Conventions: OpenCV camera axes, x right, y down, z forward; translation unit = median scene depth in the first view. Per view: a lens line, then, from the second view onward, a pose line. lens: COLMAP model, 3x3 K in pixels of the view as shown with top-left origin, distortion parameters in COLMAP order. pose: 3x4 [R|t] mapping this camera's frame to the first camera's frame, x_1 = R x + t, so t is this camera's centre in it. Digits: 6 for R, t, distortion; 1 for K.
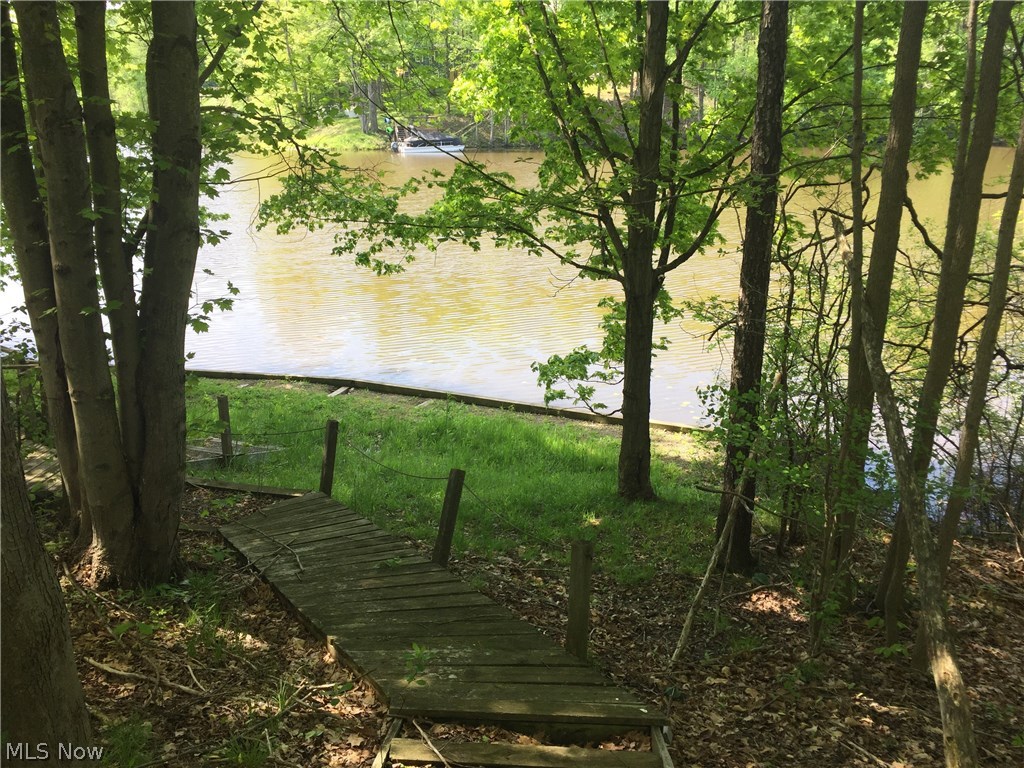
lens RADIAL K [[883.6, 0, 500.7], [0, 883.6, 383.0], [0, 0, 1]] dist [0.092651, -0.121913]
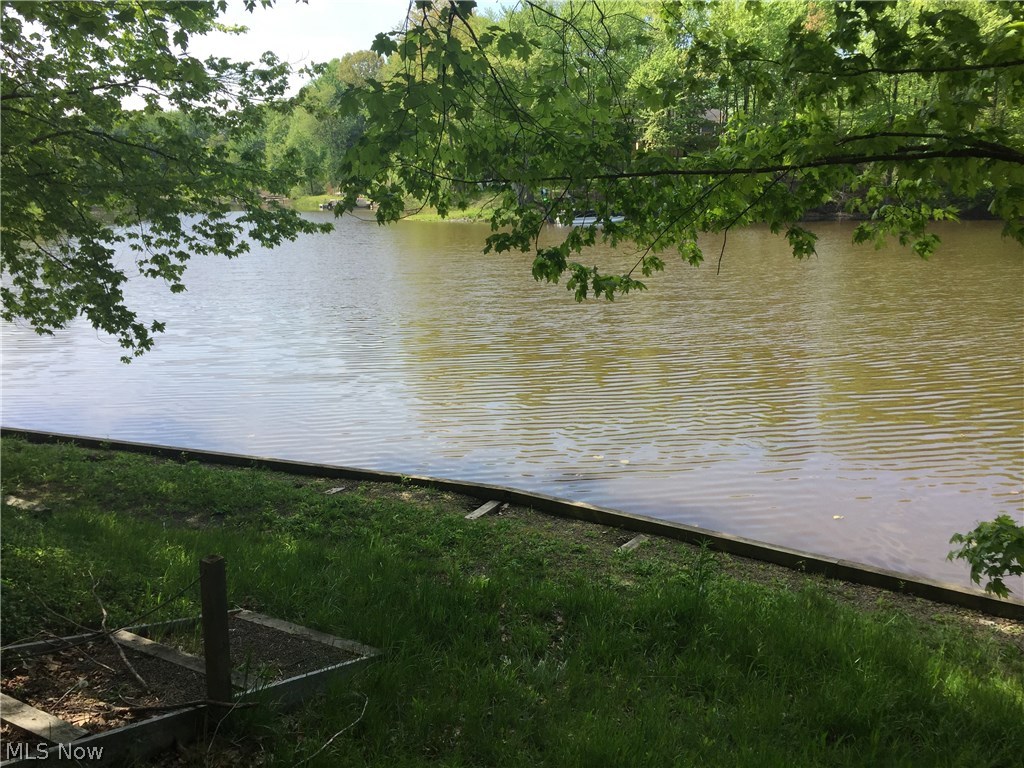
lens RADIAL K [[883.6, 0, 500.7], [0, 883.6, 383.0], [0, 0, 1]] dist [0.092651, -0.121913]
pose [[0.986436, 0.030234, -0.161336, -0.102214], [-0.042640, 0.996347, -0.073993, -0.041978], [0.158510, 0.079869, 0.984122, 0.536036]]
